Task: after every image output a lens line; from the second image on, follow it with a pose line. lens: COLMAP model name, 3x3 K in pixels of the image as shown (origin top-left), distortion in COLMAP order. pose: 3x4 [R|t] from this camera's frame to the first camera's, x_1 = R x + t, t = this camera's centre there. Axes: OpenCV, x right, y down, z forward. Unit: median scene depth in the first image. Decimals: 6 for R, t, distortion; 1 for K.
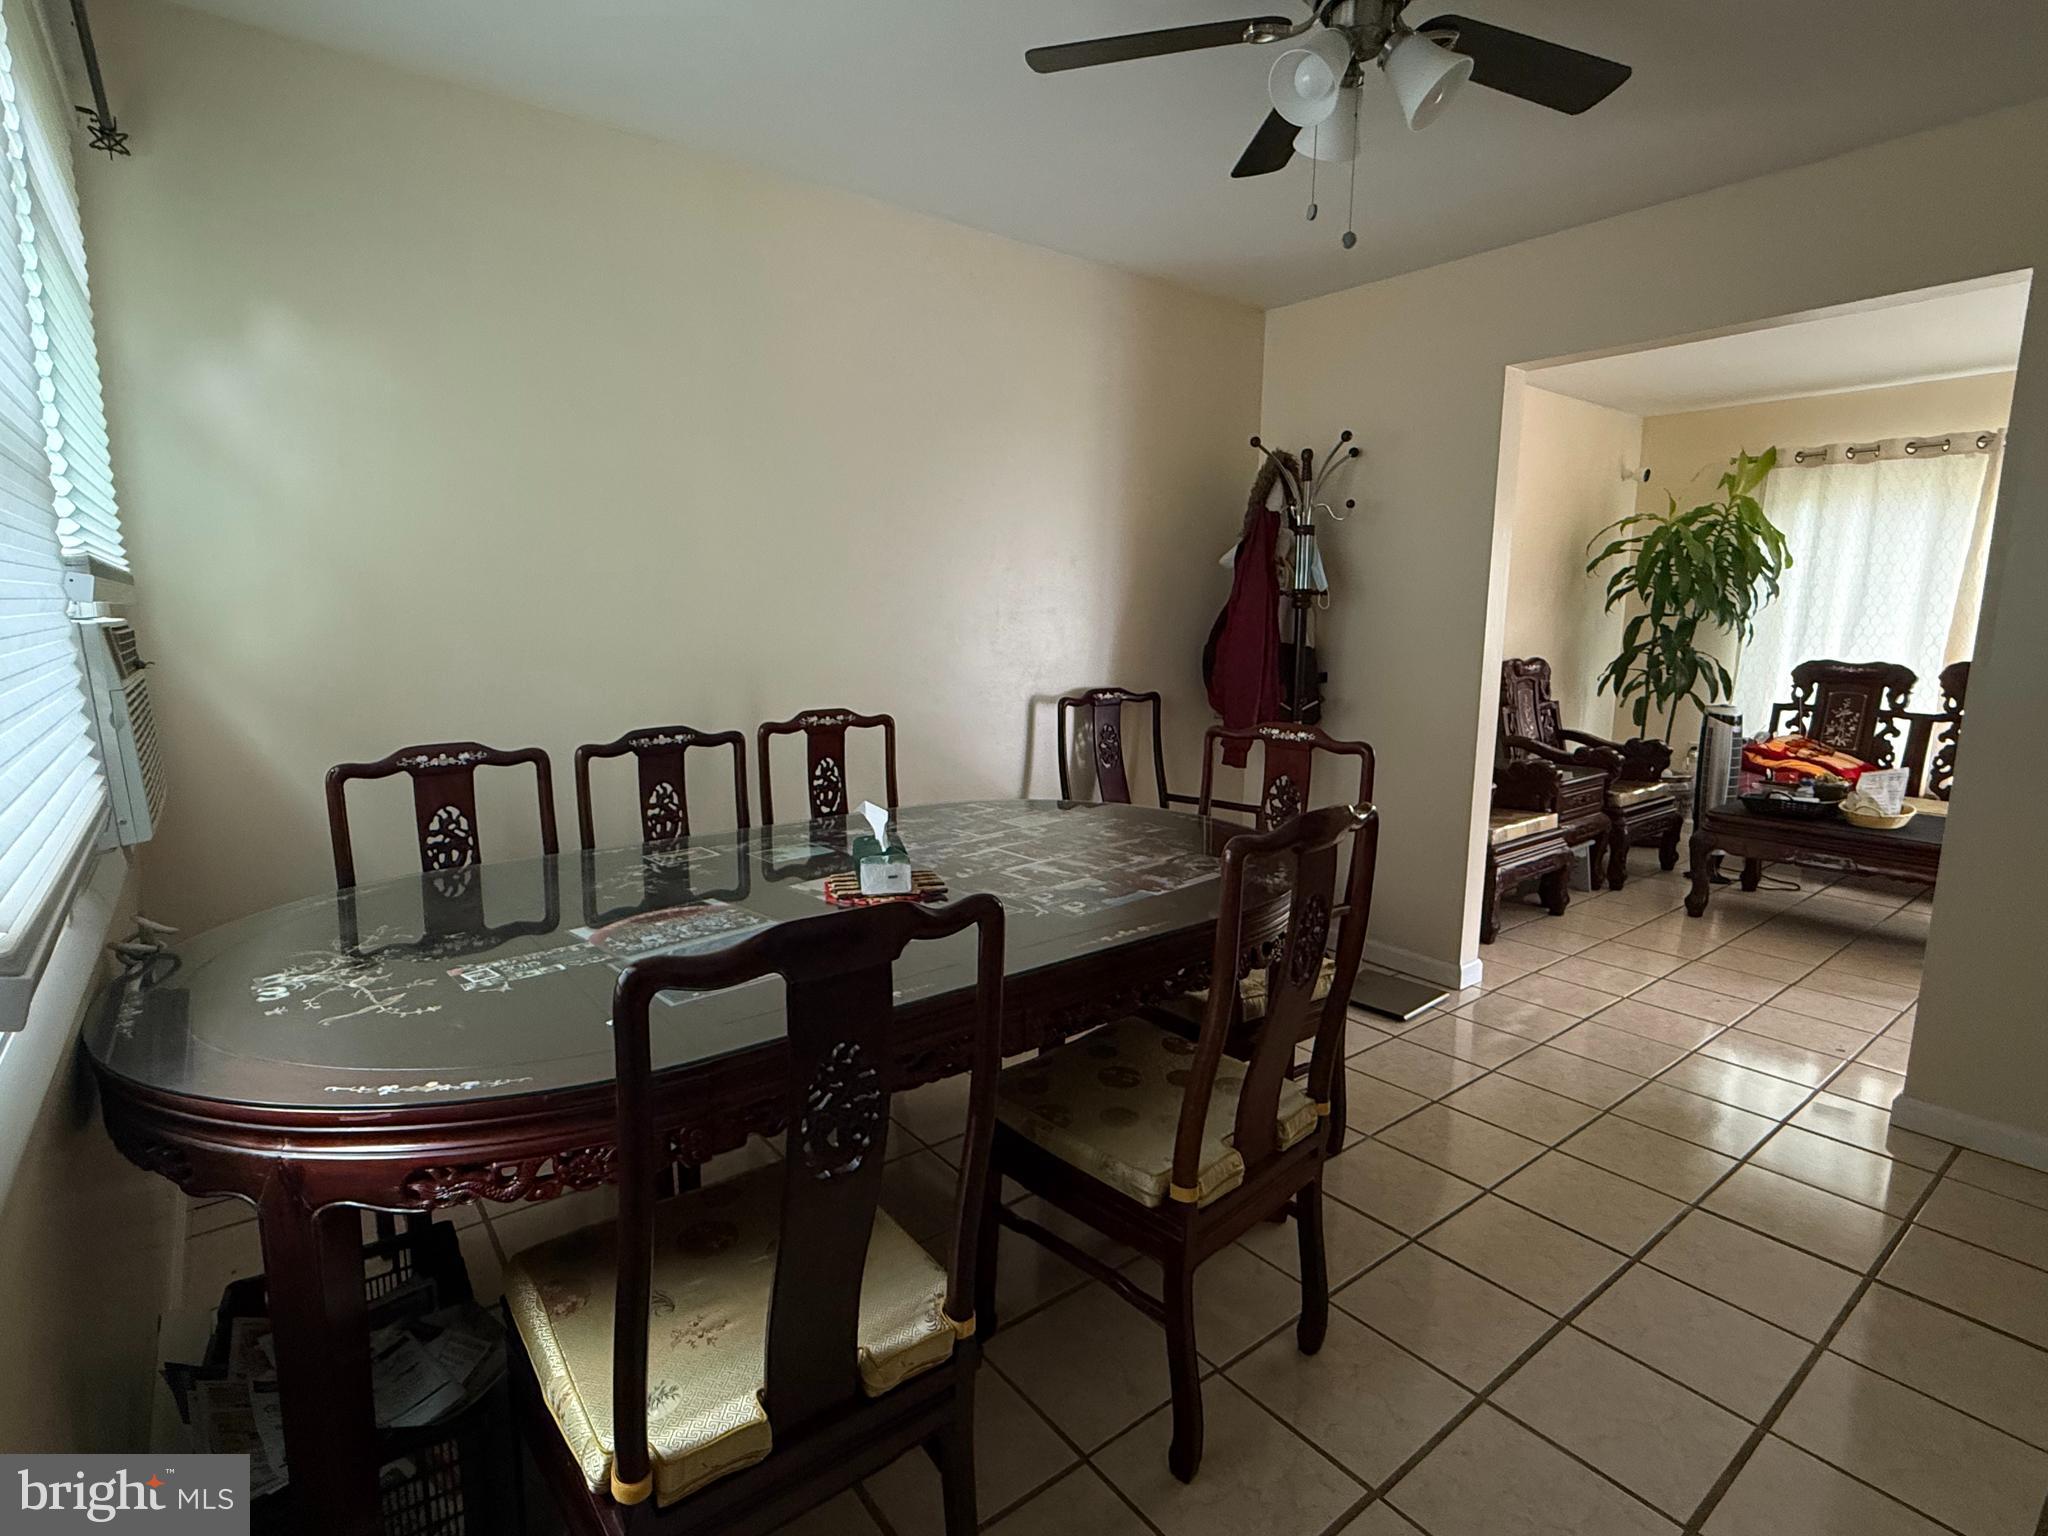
lens RADIAL K [[1008.3, 0, 1022.9], [0, 1008.3, 776.1], [0, 0, 1]] dist [-0.000317, 0.000180]
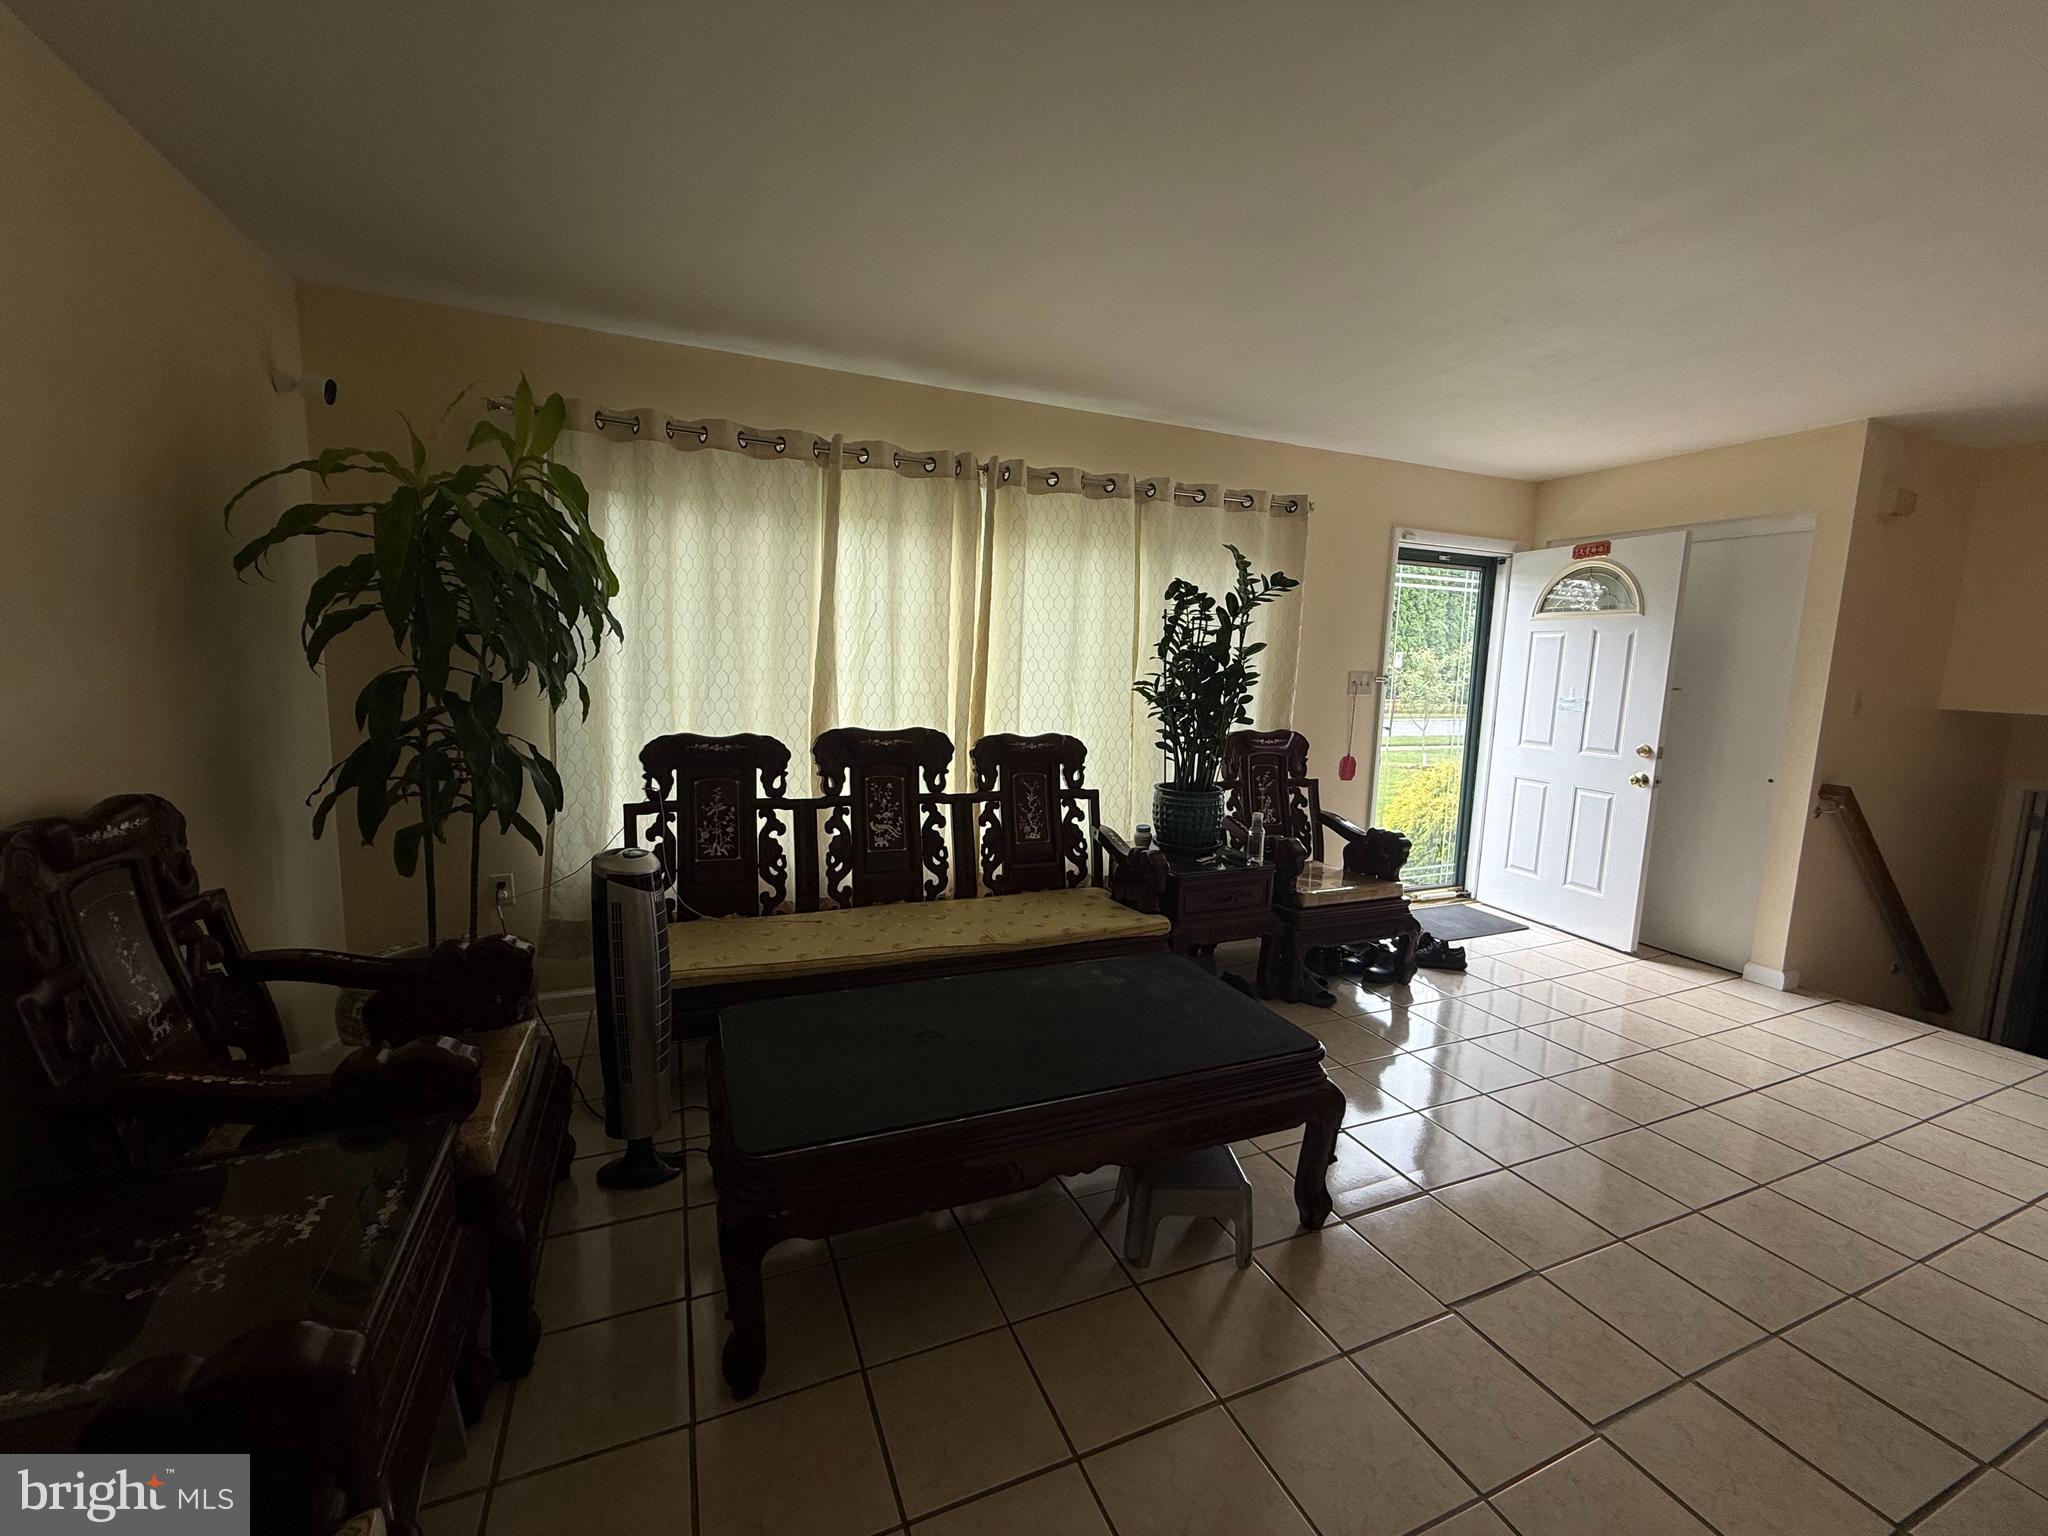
lens RADIAL K [[818.4, 0, 1024.4], [0, 818.4, 763.9], [0, 0, 1]] dist [-0.007850, 0.000264]
pose [[0.261472, -0.117496, 0.958033, 0.323359], [0.129900, 0.987817, 0.085696, -0.112545], [-0.956430, 0.102041, 0.273549, 0.625895]]
